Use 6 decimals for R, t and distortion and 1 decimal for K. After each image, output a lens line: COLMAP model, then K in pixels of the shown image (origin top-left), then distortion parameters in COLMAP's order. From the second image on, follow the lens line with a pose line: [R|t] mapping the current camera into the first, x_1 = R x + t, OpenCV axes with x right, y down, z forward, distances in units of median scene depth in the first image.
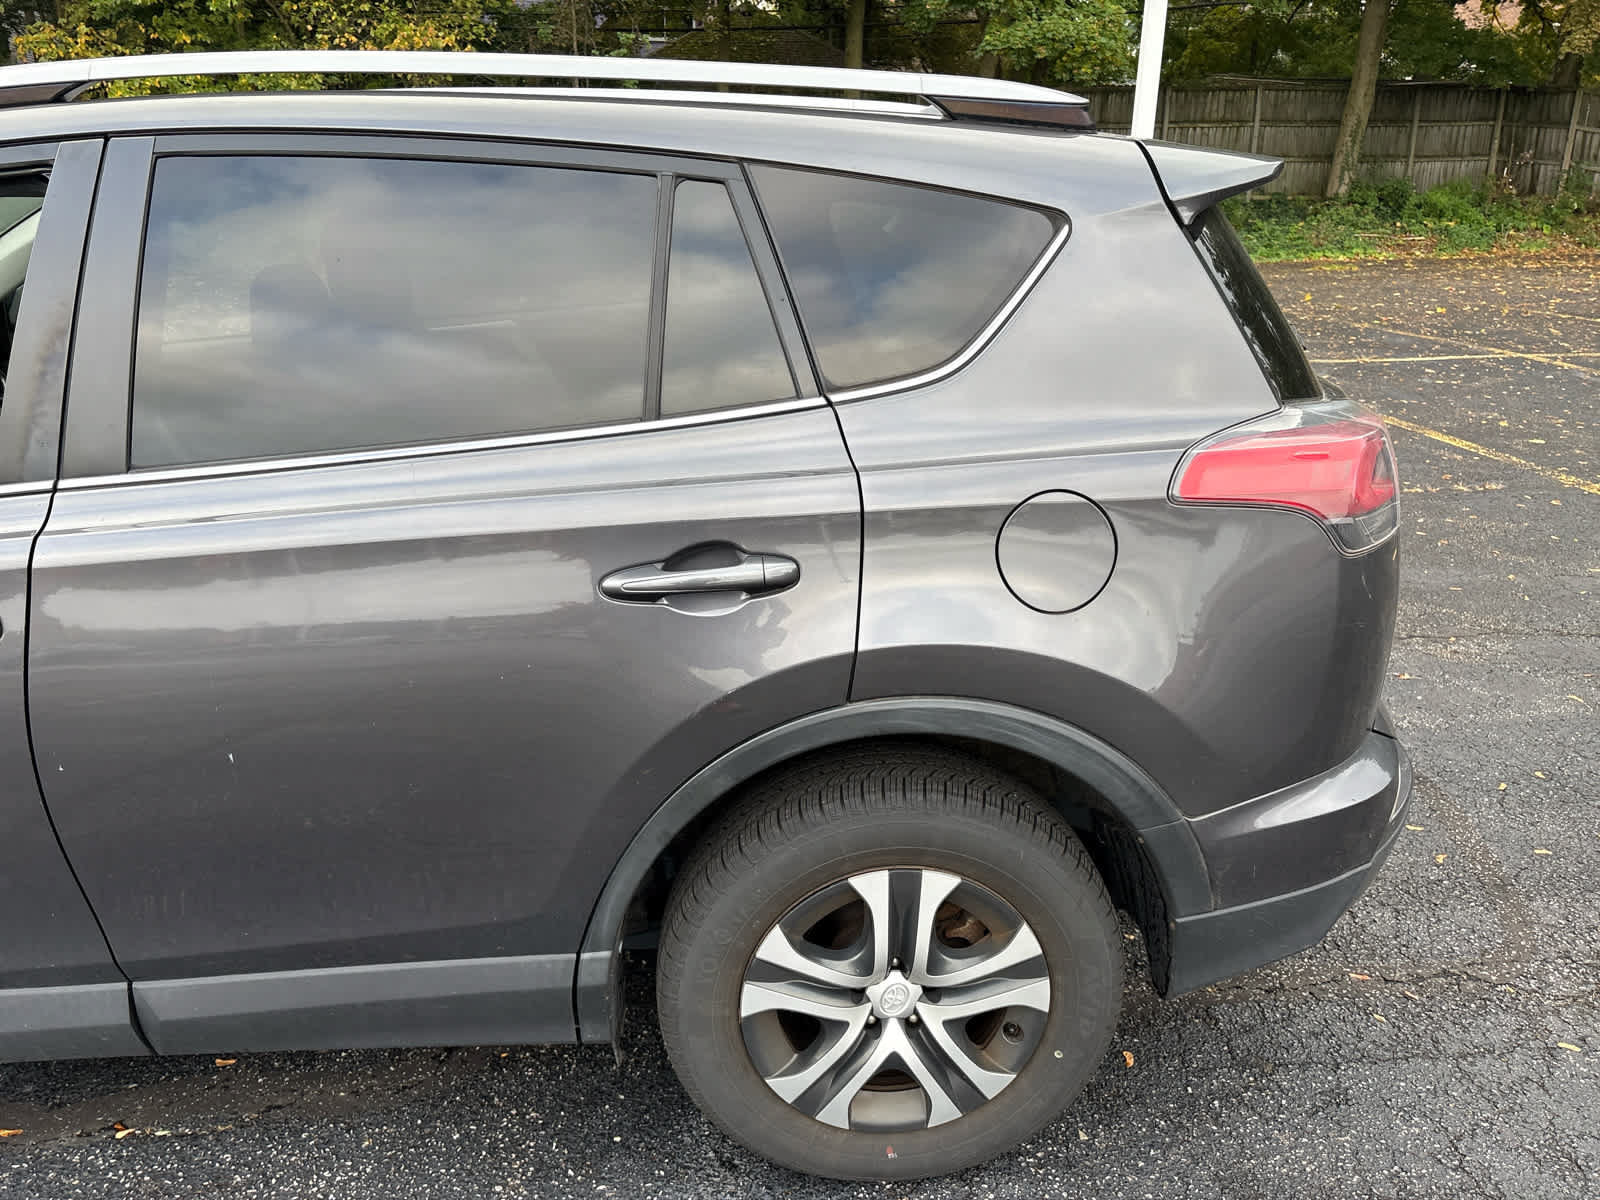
lens RADIAL K [[1213.0, 0, 802.6], [0, 1213.0, 603.9], [0, 0, 1]] dist [0.041872, -0.043849]
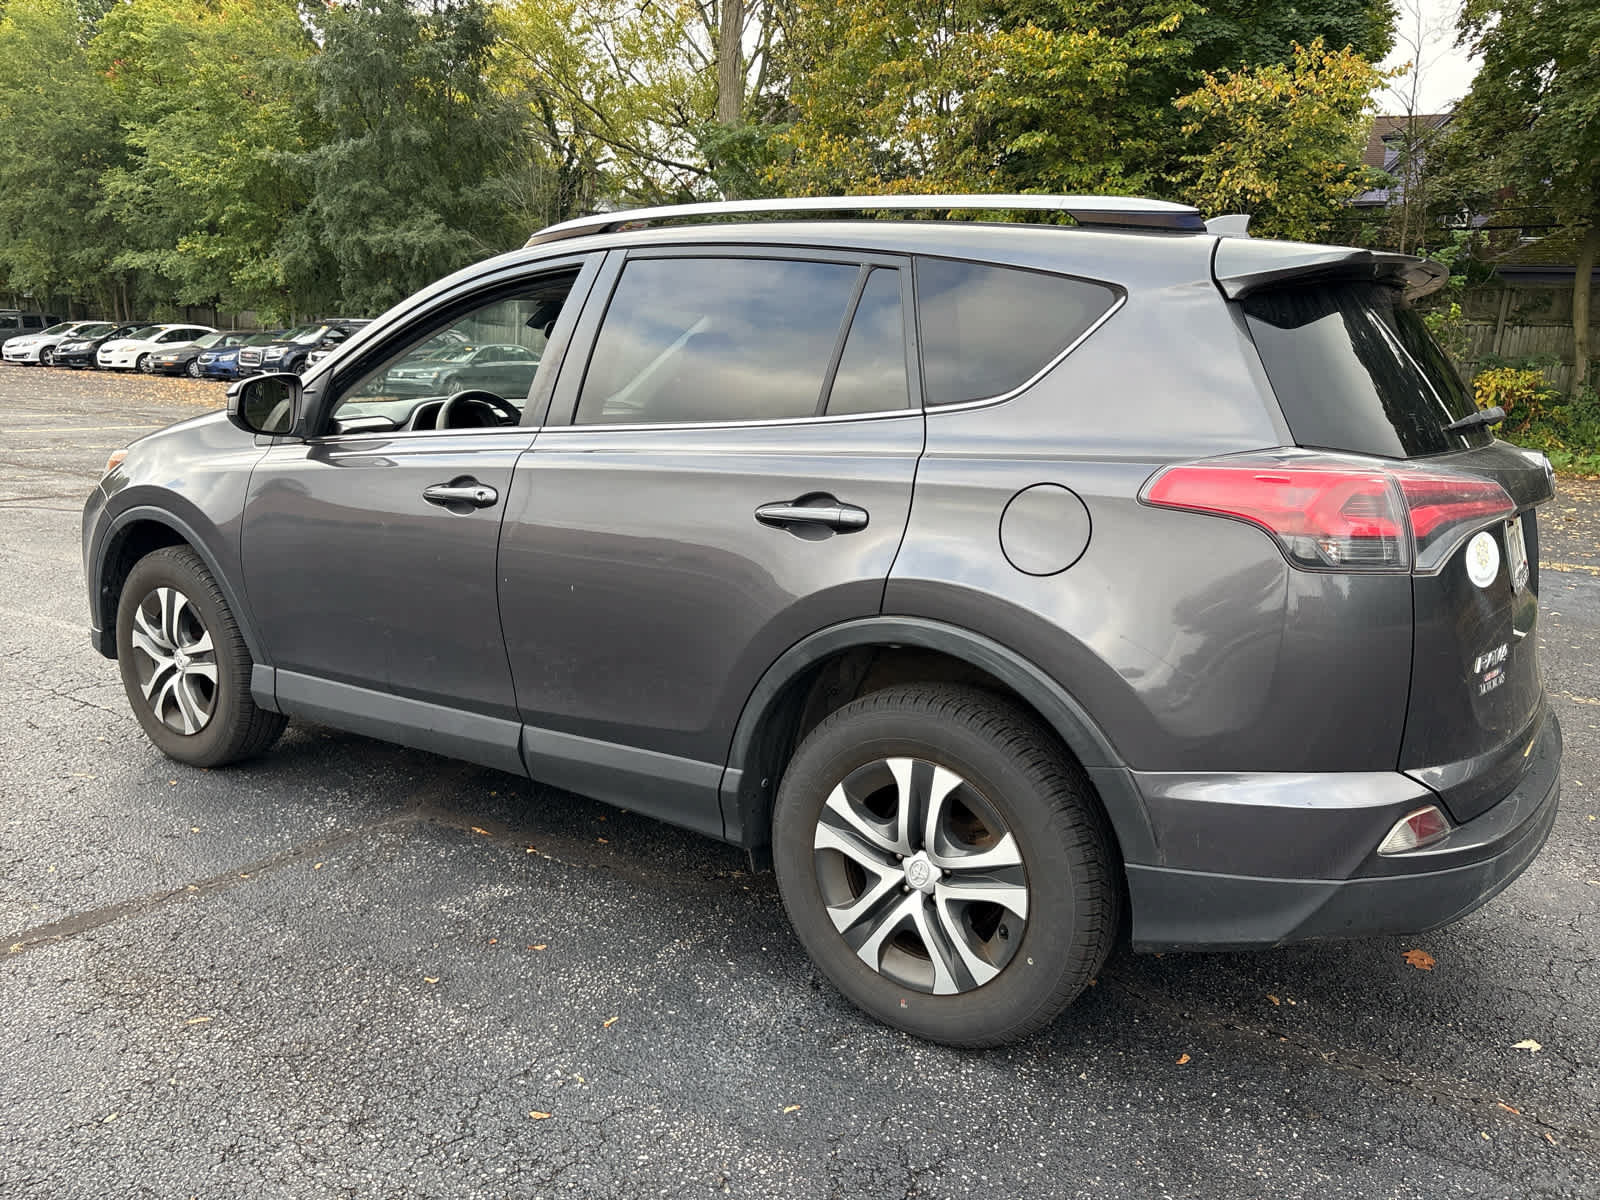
lens RADIAL K [[1213.0, 0, 786.5], [0, 1213.0, 597.7], [0, 0, 1]] dist [0.041872, -0.043849]
pose [[0.786874, 0.142969, -0.600324, 0.731245], [-0.235419, 0.968770, -0.077859, 0.182352], [0.570444, 0.202593, 0.795958, -0.176340]]
